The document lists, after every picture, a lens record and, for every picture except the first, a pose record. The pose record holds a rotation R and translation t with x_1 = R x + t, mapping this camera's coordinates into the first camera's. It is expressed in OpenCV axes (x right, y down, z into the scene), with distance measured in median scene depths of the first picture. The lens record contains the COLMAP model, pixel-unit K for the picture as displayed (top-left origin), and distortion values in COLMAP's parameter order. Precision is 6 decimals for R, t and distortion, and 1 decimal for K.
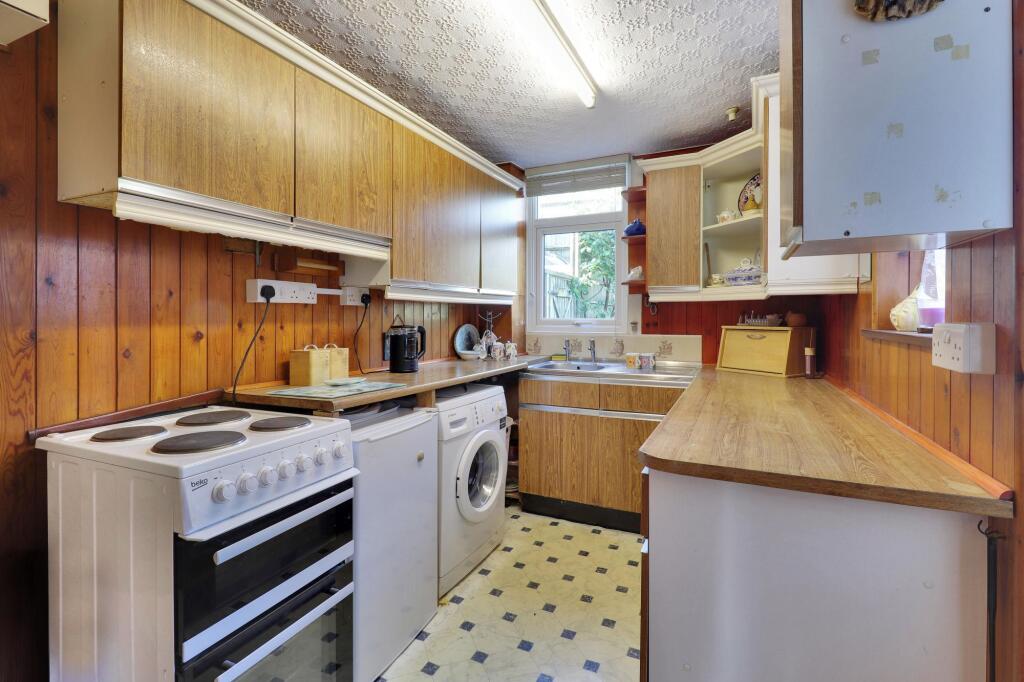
lens RADIAL K [[474.8, 0, 502.6], [0, 474.8, 321.1], [0, 0, 1]] dist [0.016186, -0.008846]
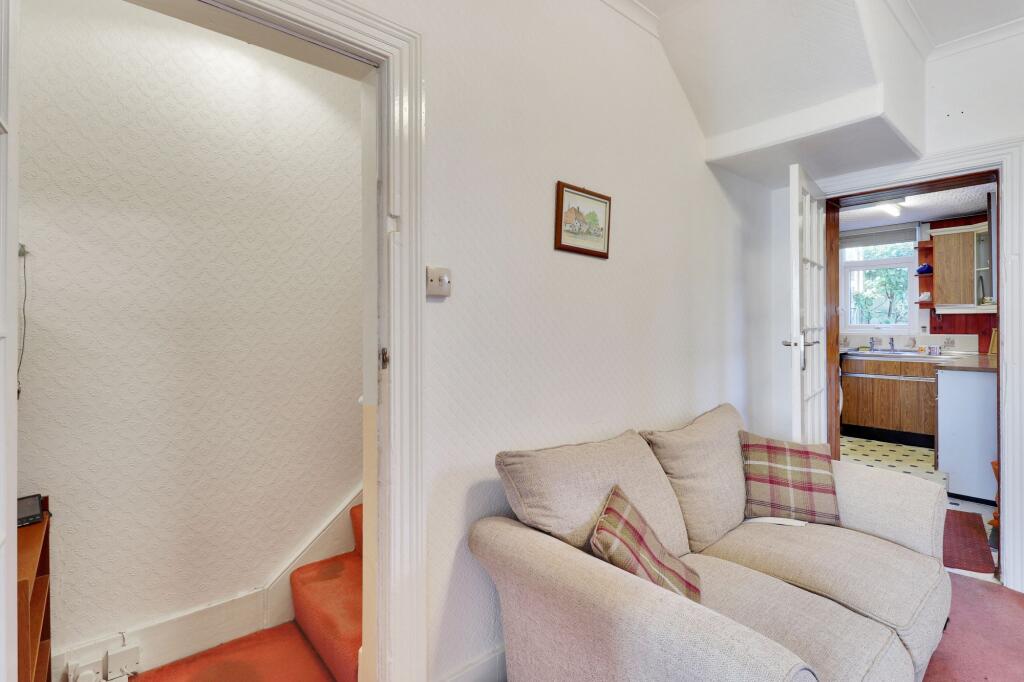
lens RADIAL K [[474.8, 0, 521.3], [0, 474.8, 325.1], [0, 0, 1]] dist [0.016186, -0.008846]
pose [[0.916521, -0.004752, -0.399957, -0.329672], [0.001542, 0.999964, -0.008345, 0.009490], [0.399983, 0.007032, 0.916496, -1.041159]]
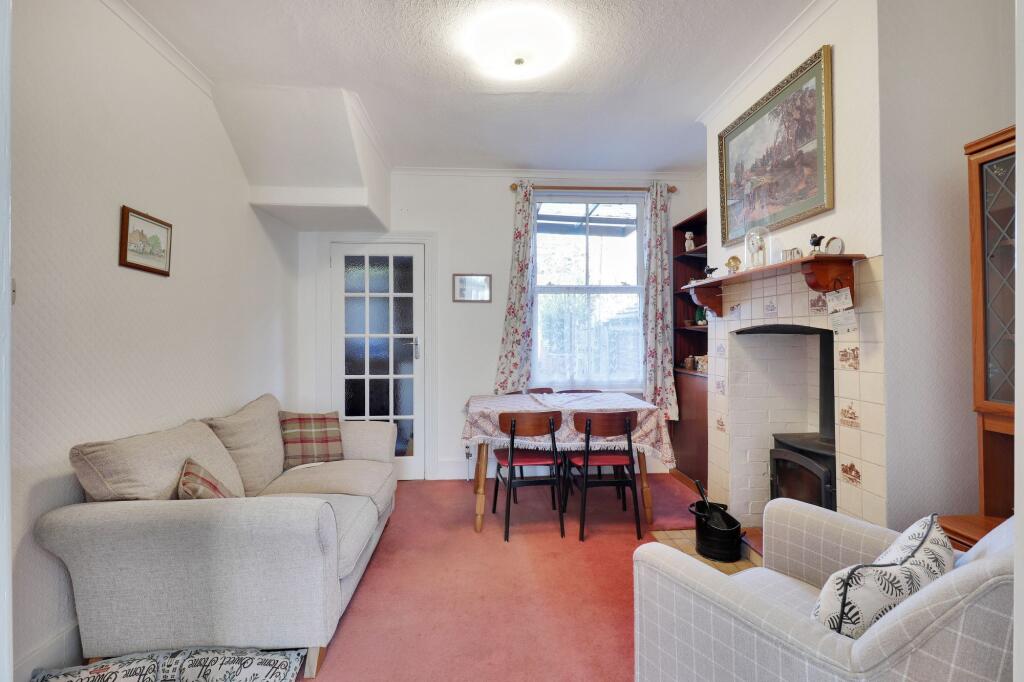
lens RADIAL K [[474.8, 0, 516.8], [0, 474.8, 330.7], [0, 0, 1]] dist [0.016186, -0.008846]
pose [[0.866239, -0.001512, 0.499628, -0.472229], [0.009316, 0.999870, -0.013126, 0.026232], [-0.499544, 0.016025, 0.866140, -1.873773]]
